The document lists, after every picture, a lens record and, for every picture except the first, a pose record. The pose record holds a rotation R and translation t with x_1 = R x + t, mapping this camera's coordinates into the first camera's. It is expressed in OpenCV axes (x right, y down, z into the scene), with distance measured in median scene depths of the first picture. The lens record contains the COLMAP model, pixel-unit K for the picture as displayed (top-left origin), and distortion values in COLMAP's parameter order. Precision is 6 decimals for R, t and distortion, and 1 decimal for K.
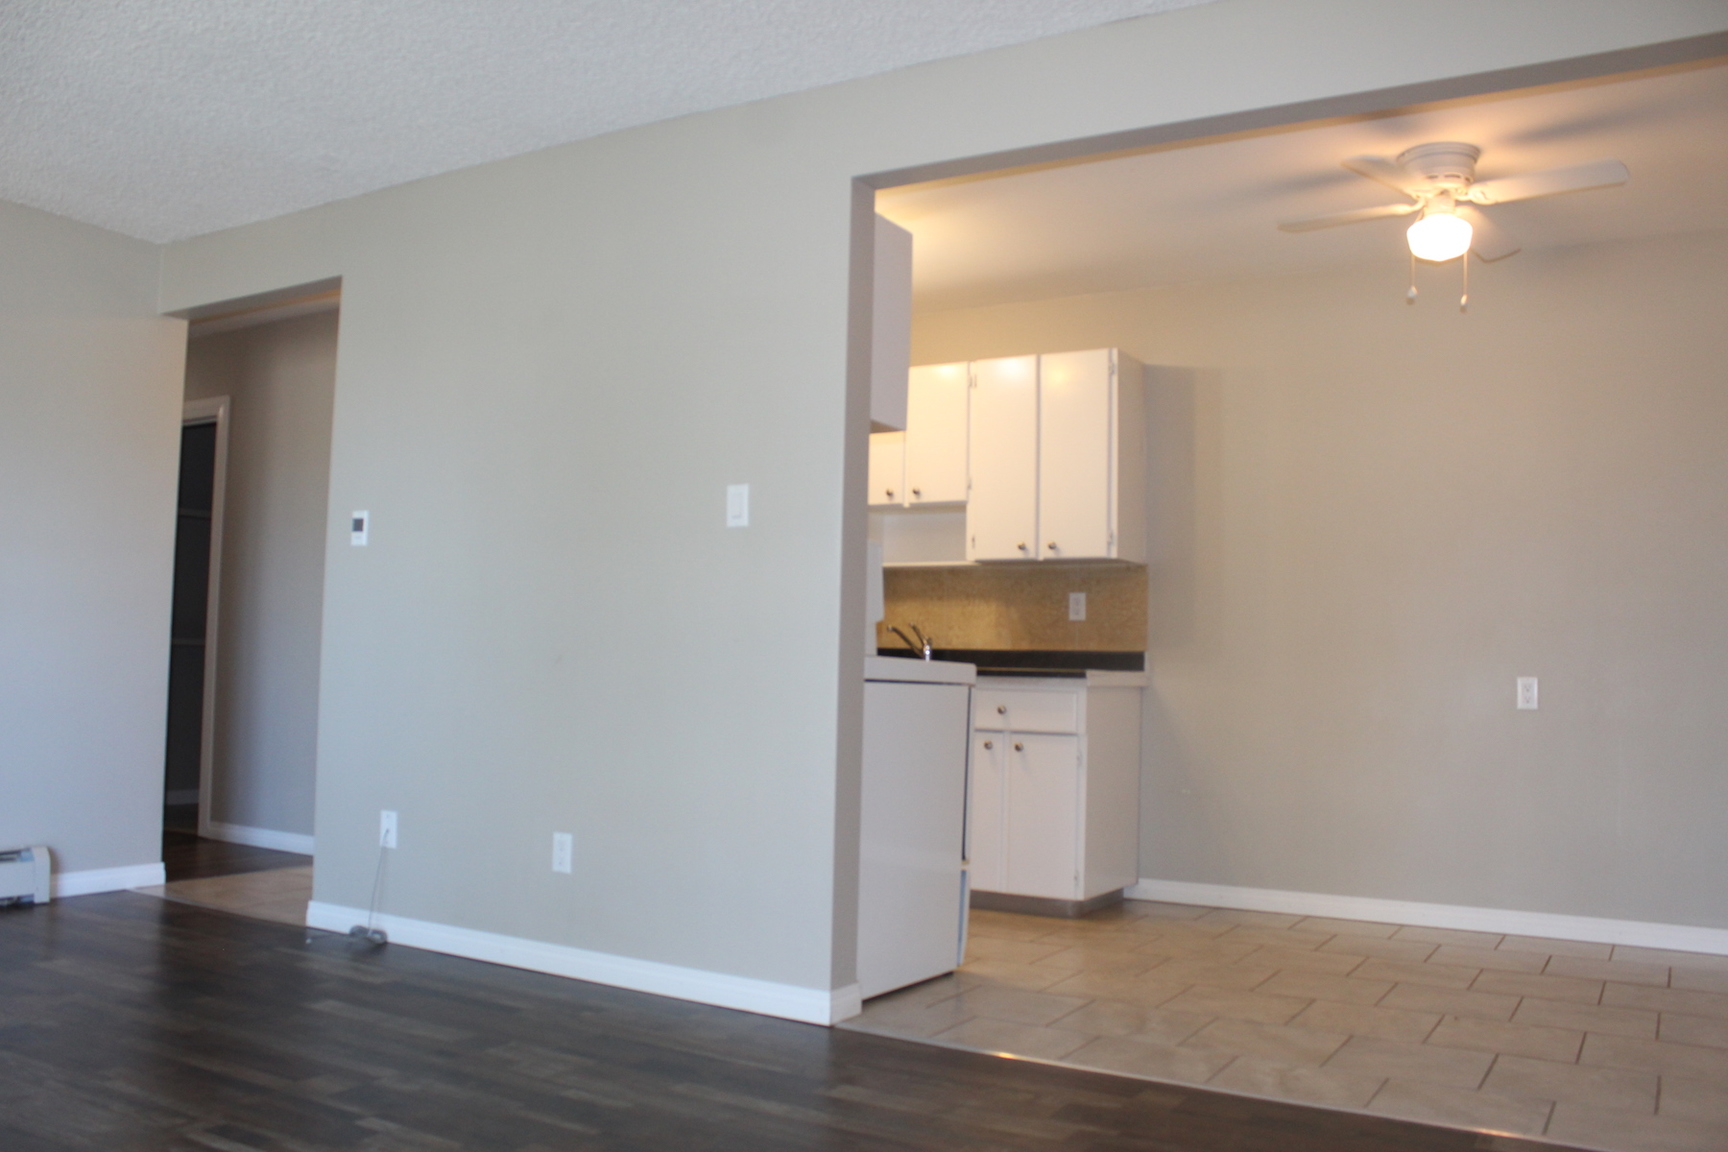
lens RADIAL K [[1455.0, 0, 864.0], [0, 1455.0, 576.0], [0, 0, 1]] dist [-0.132307, 0.103101]
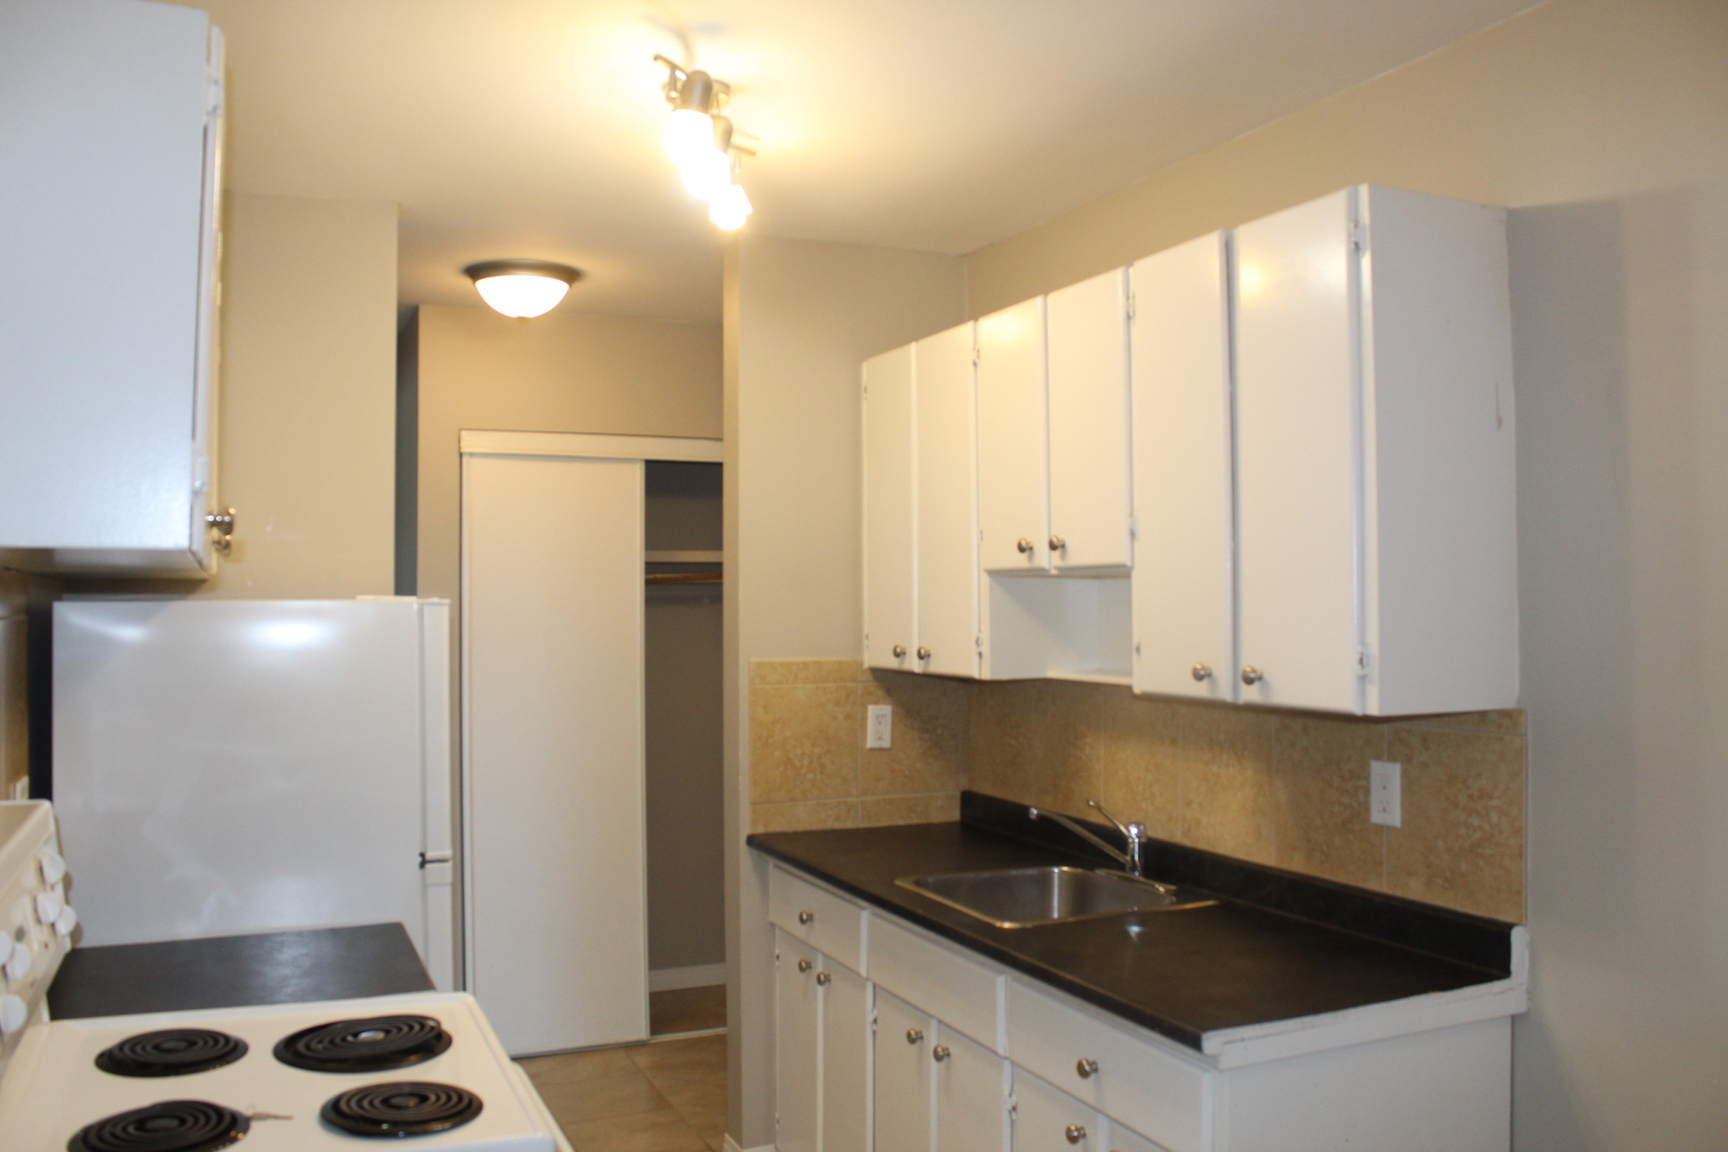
lens RADIAL K [[1455.0, 0, 864.0], [0, 1455.0, 576.0], [0, 0, 1]] dist [-0.132307, 0.103101]
pose [[0.824876, -0.034628, -0.564253, 0.263097], [0.058788, 0.997965, 0.024697, -0.064247], [0.562249, -0.053543, 0.825233, 0.562317]]
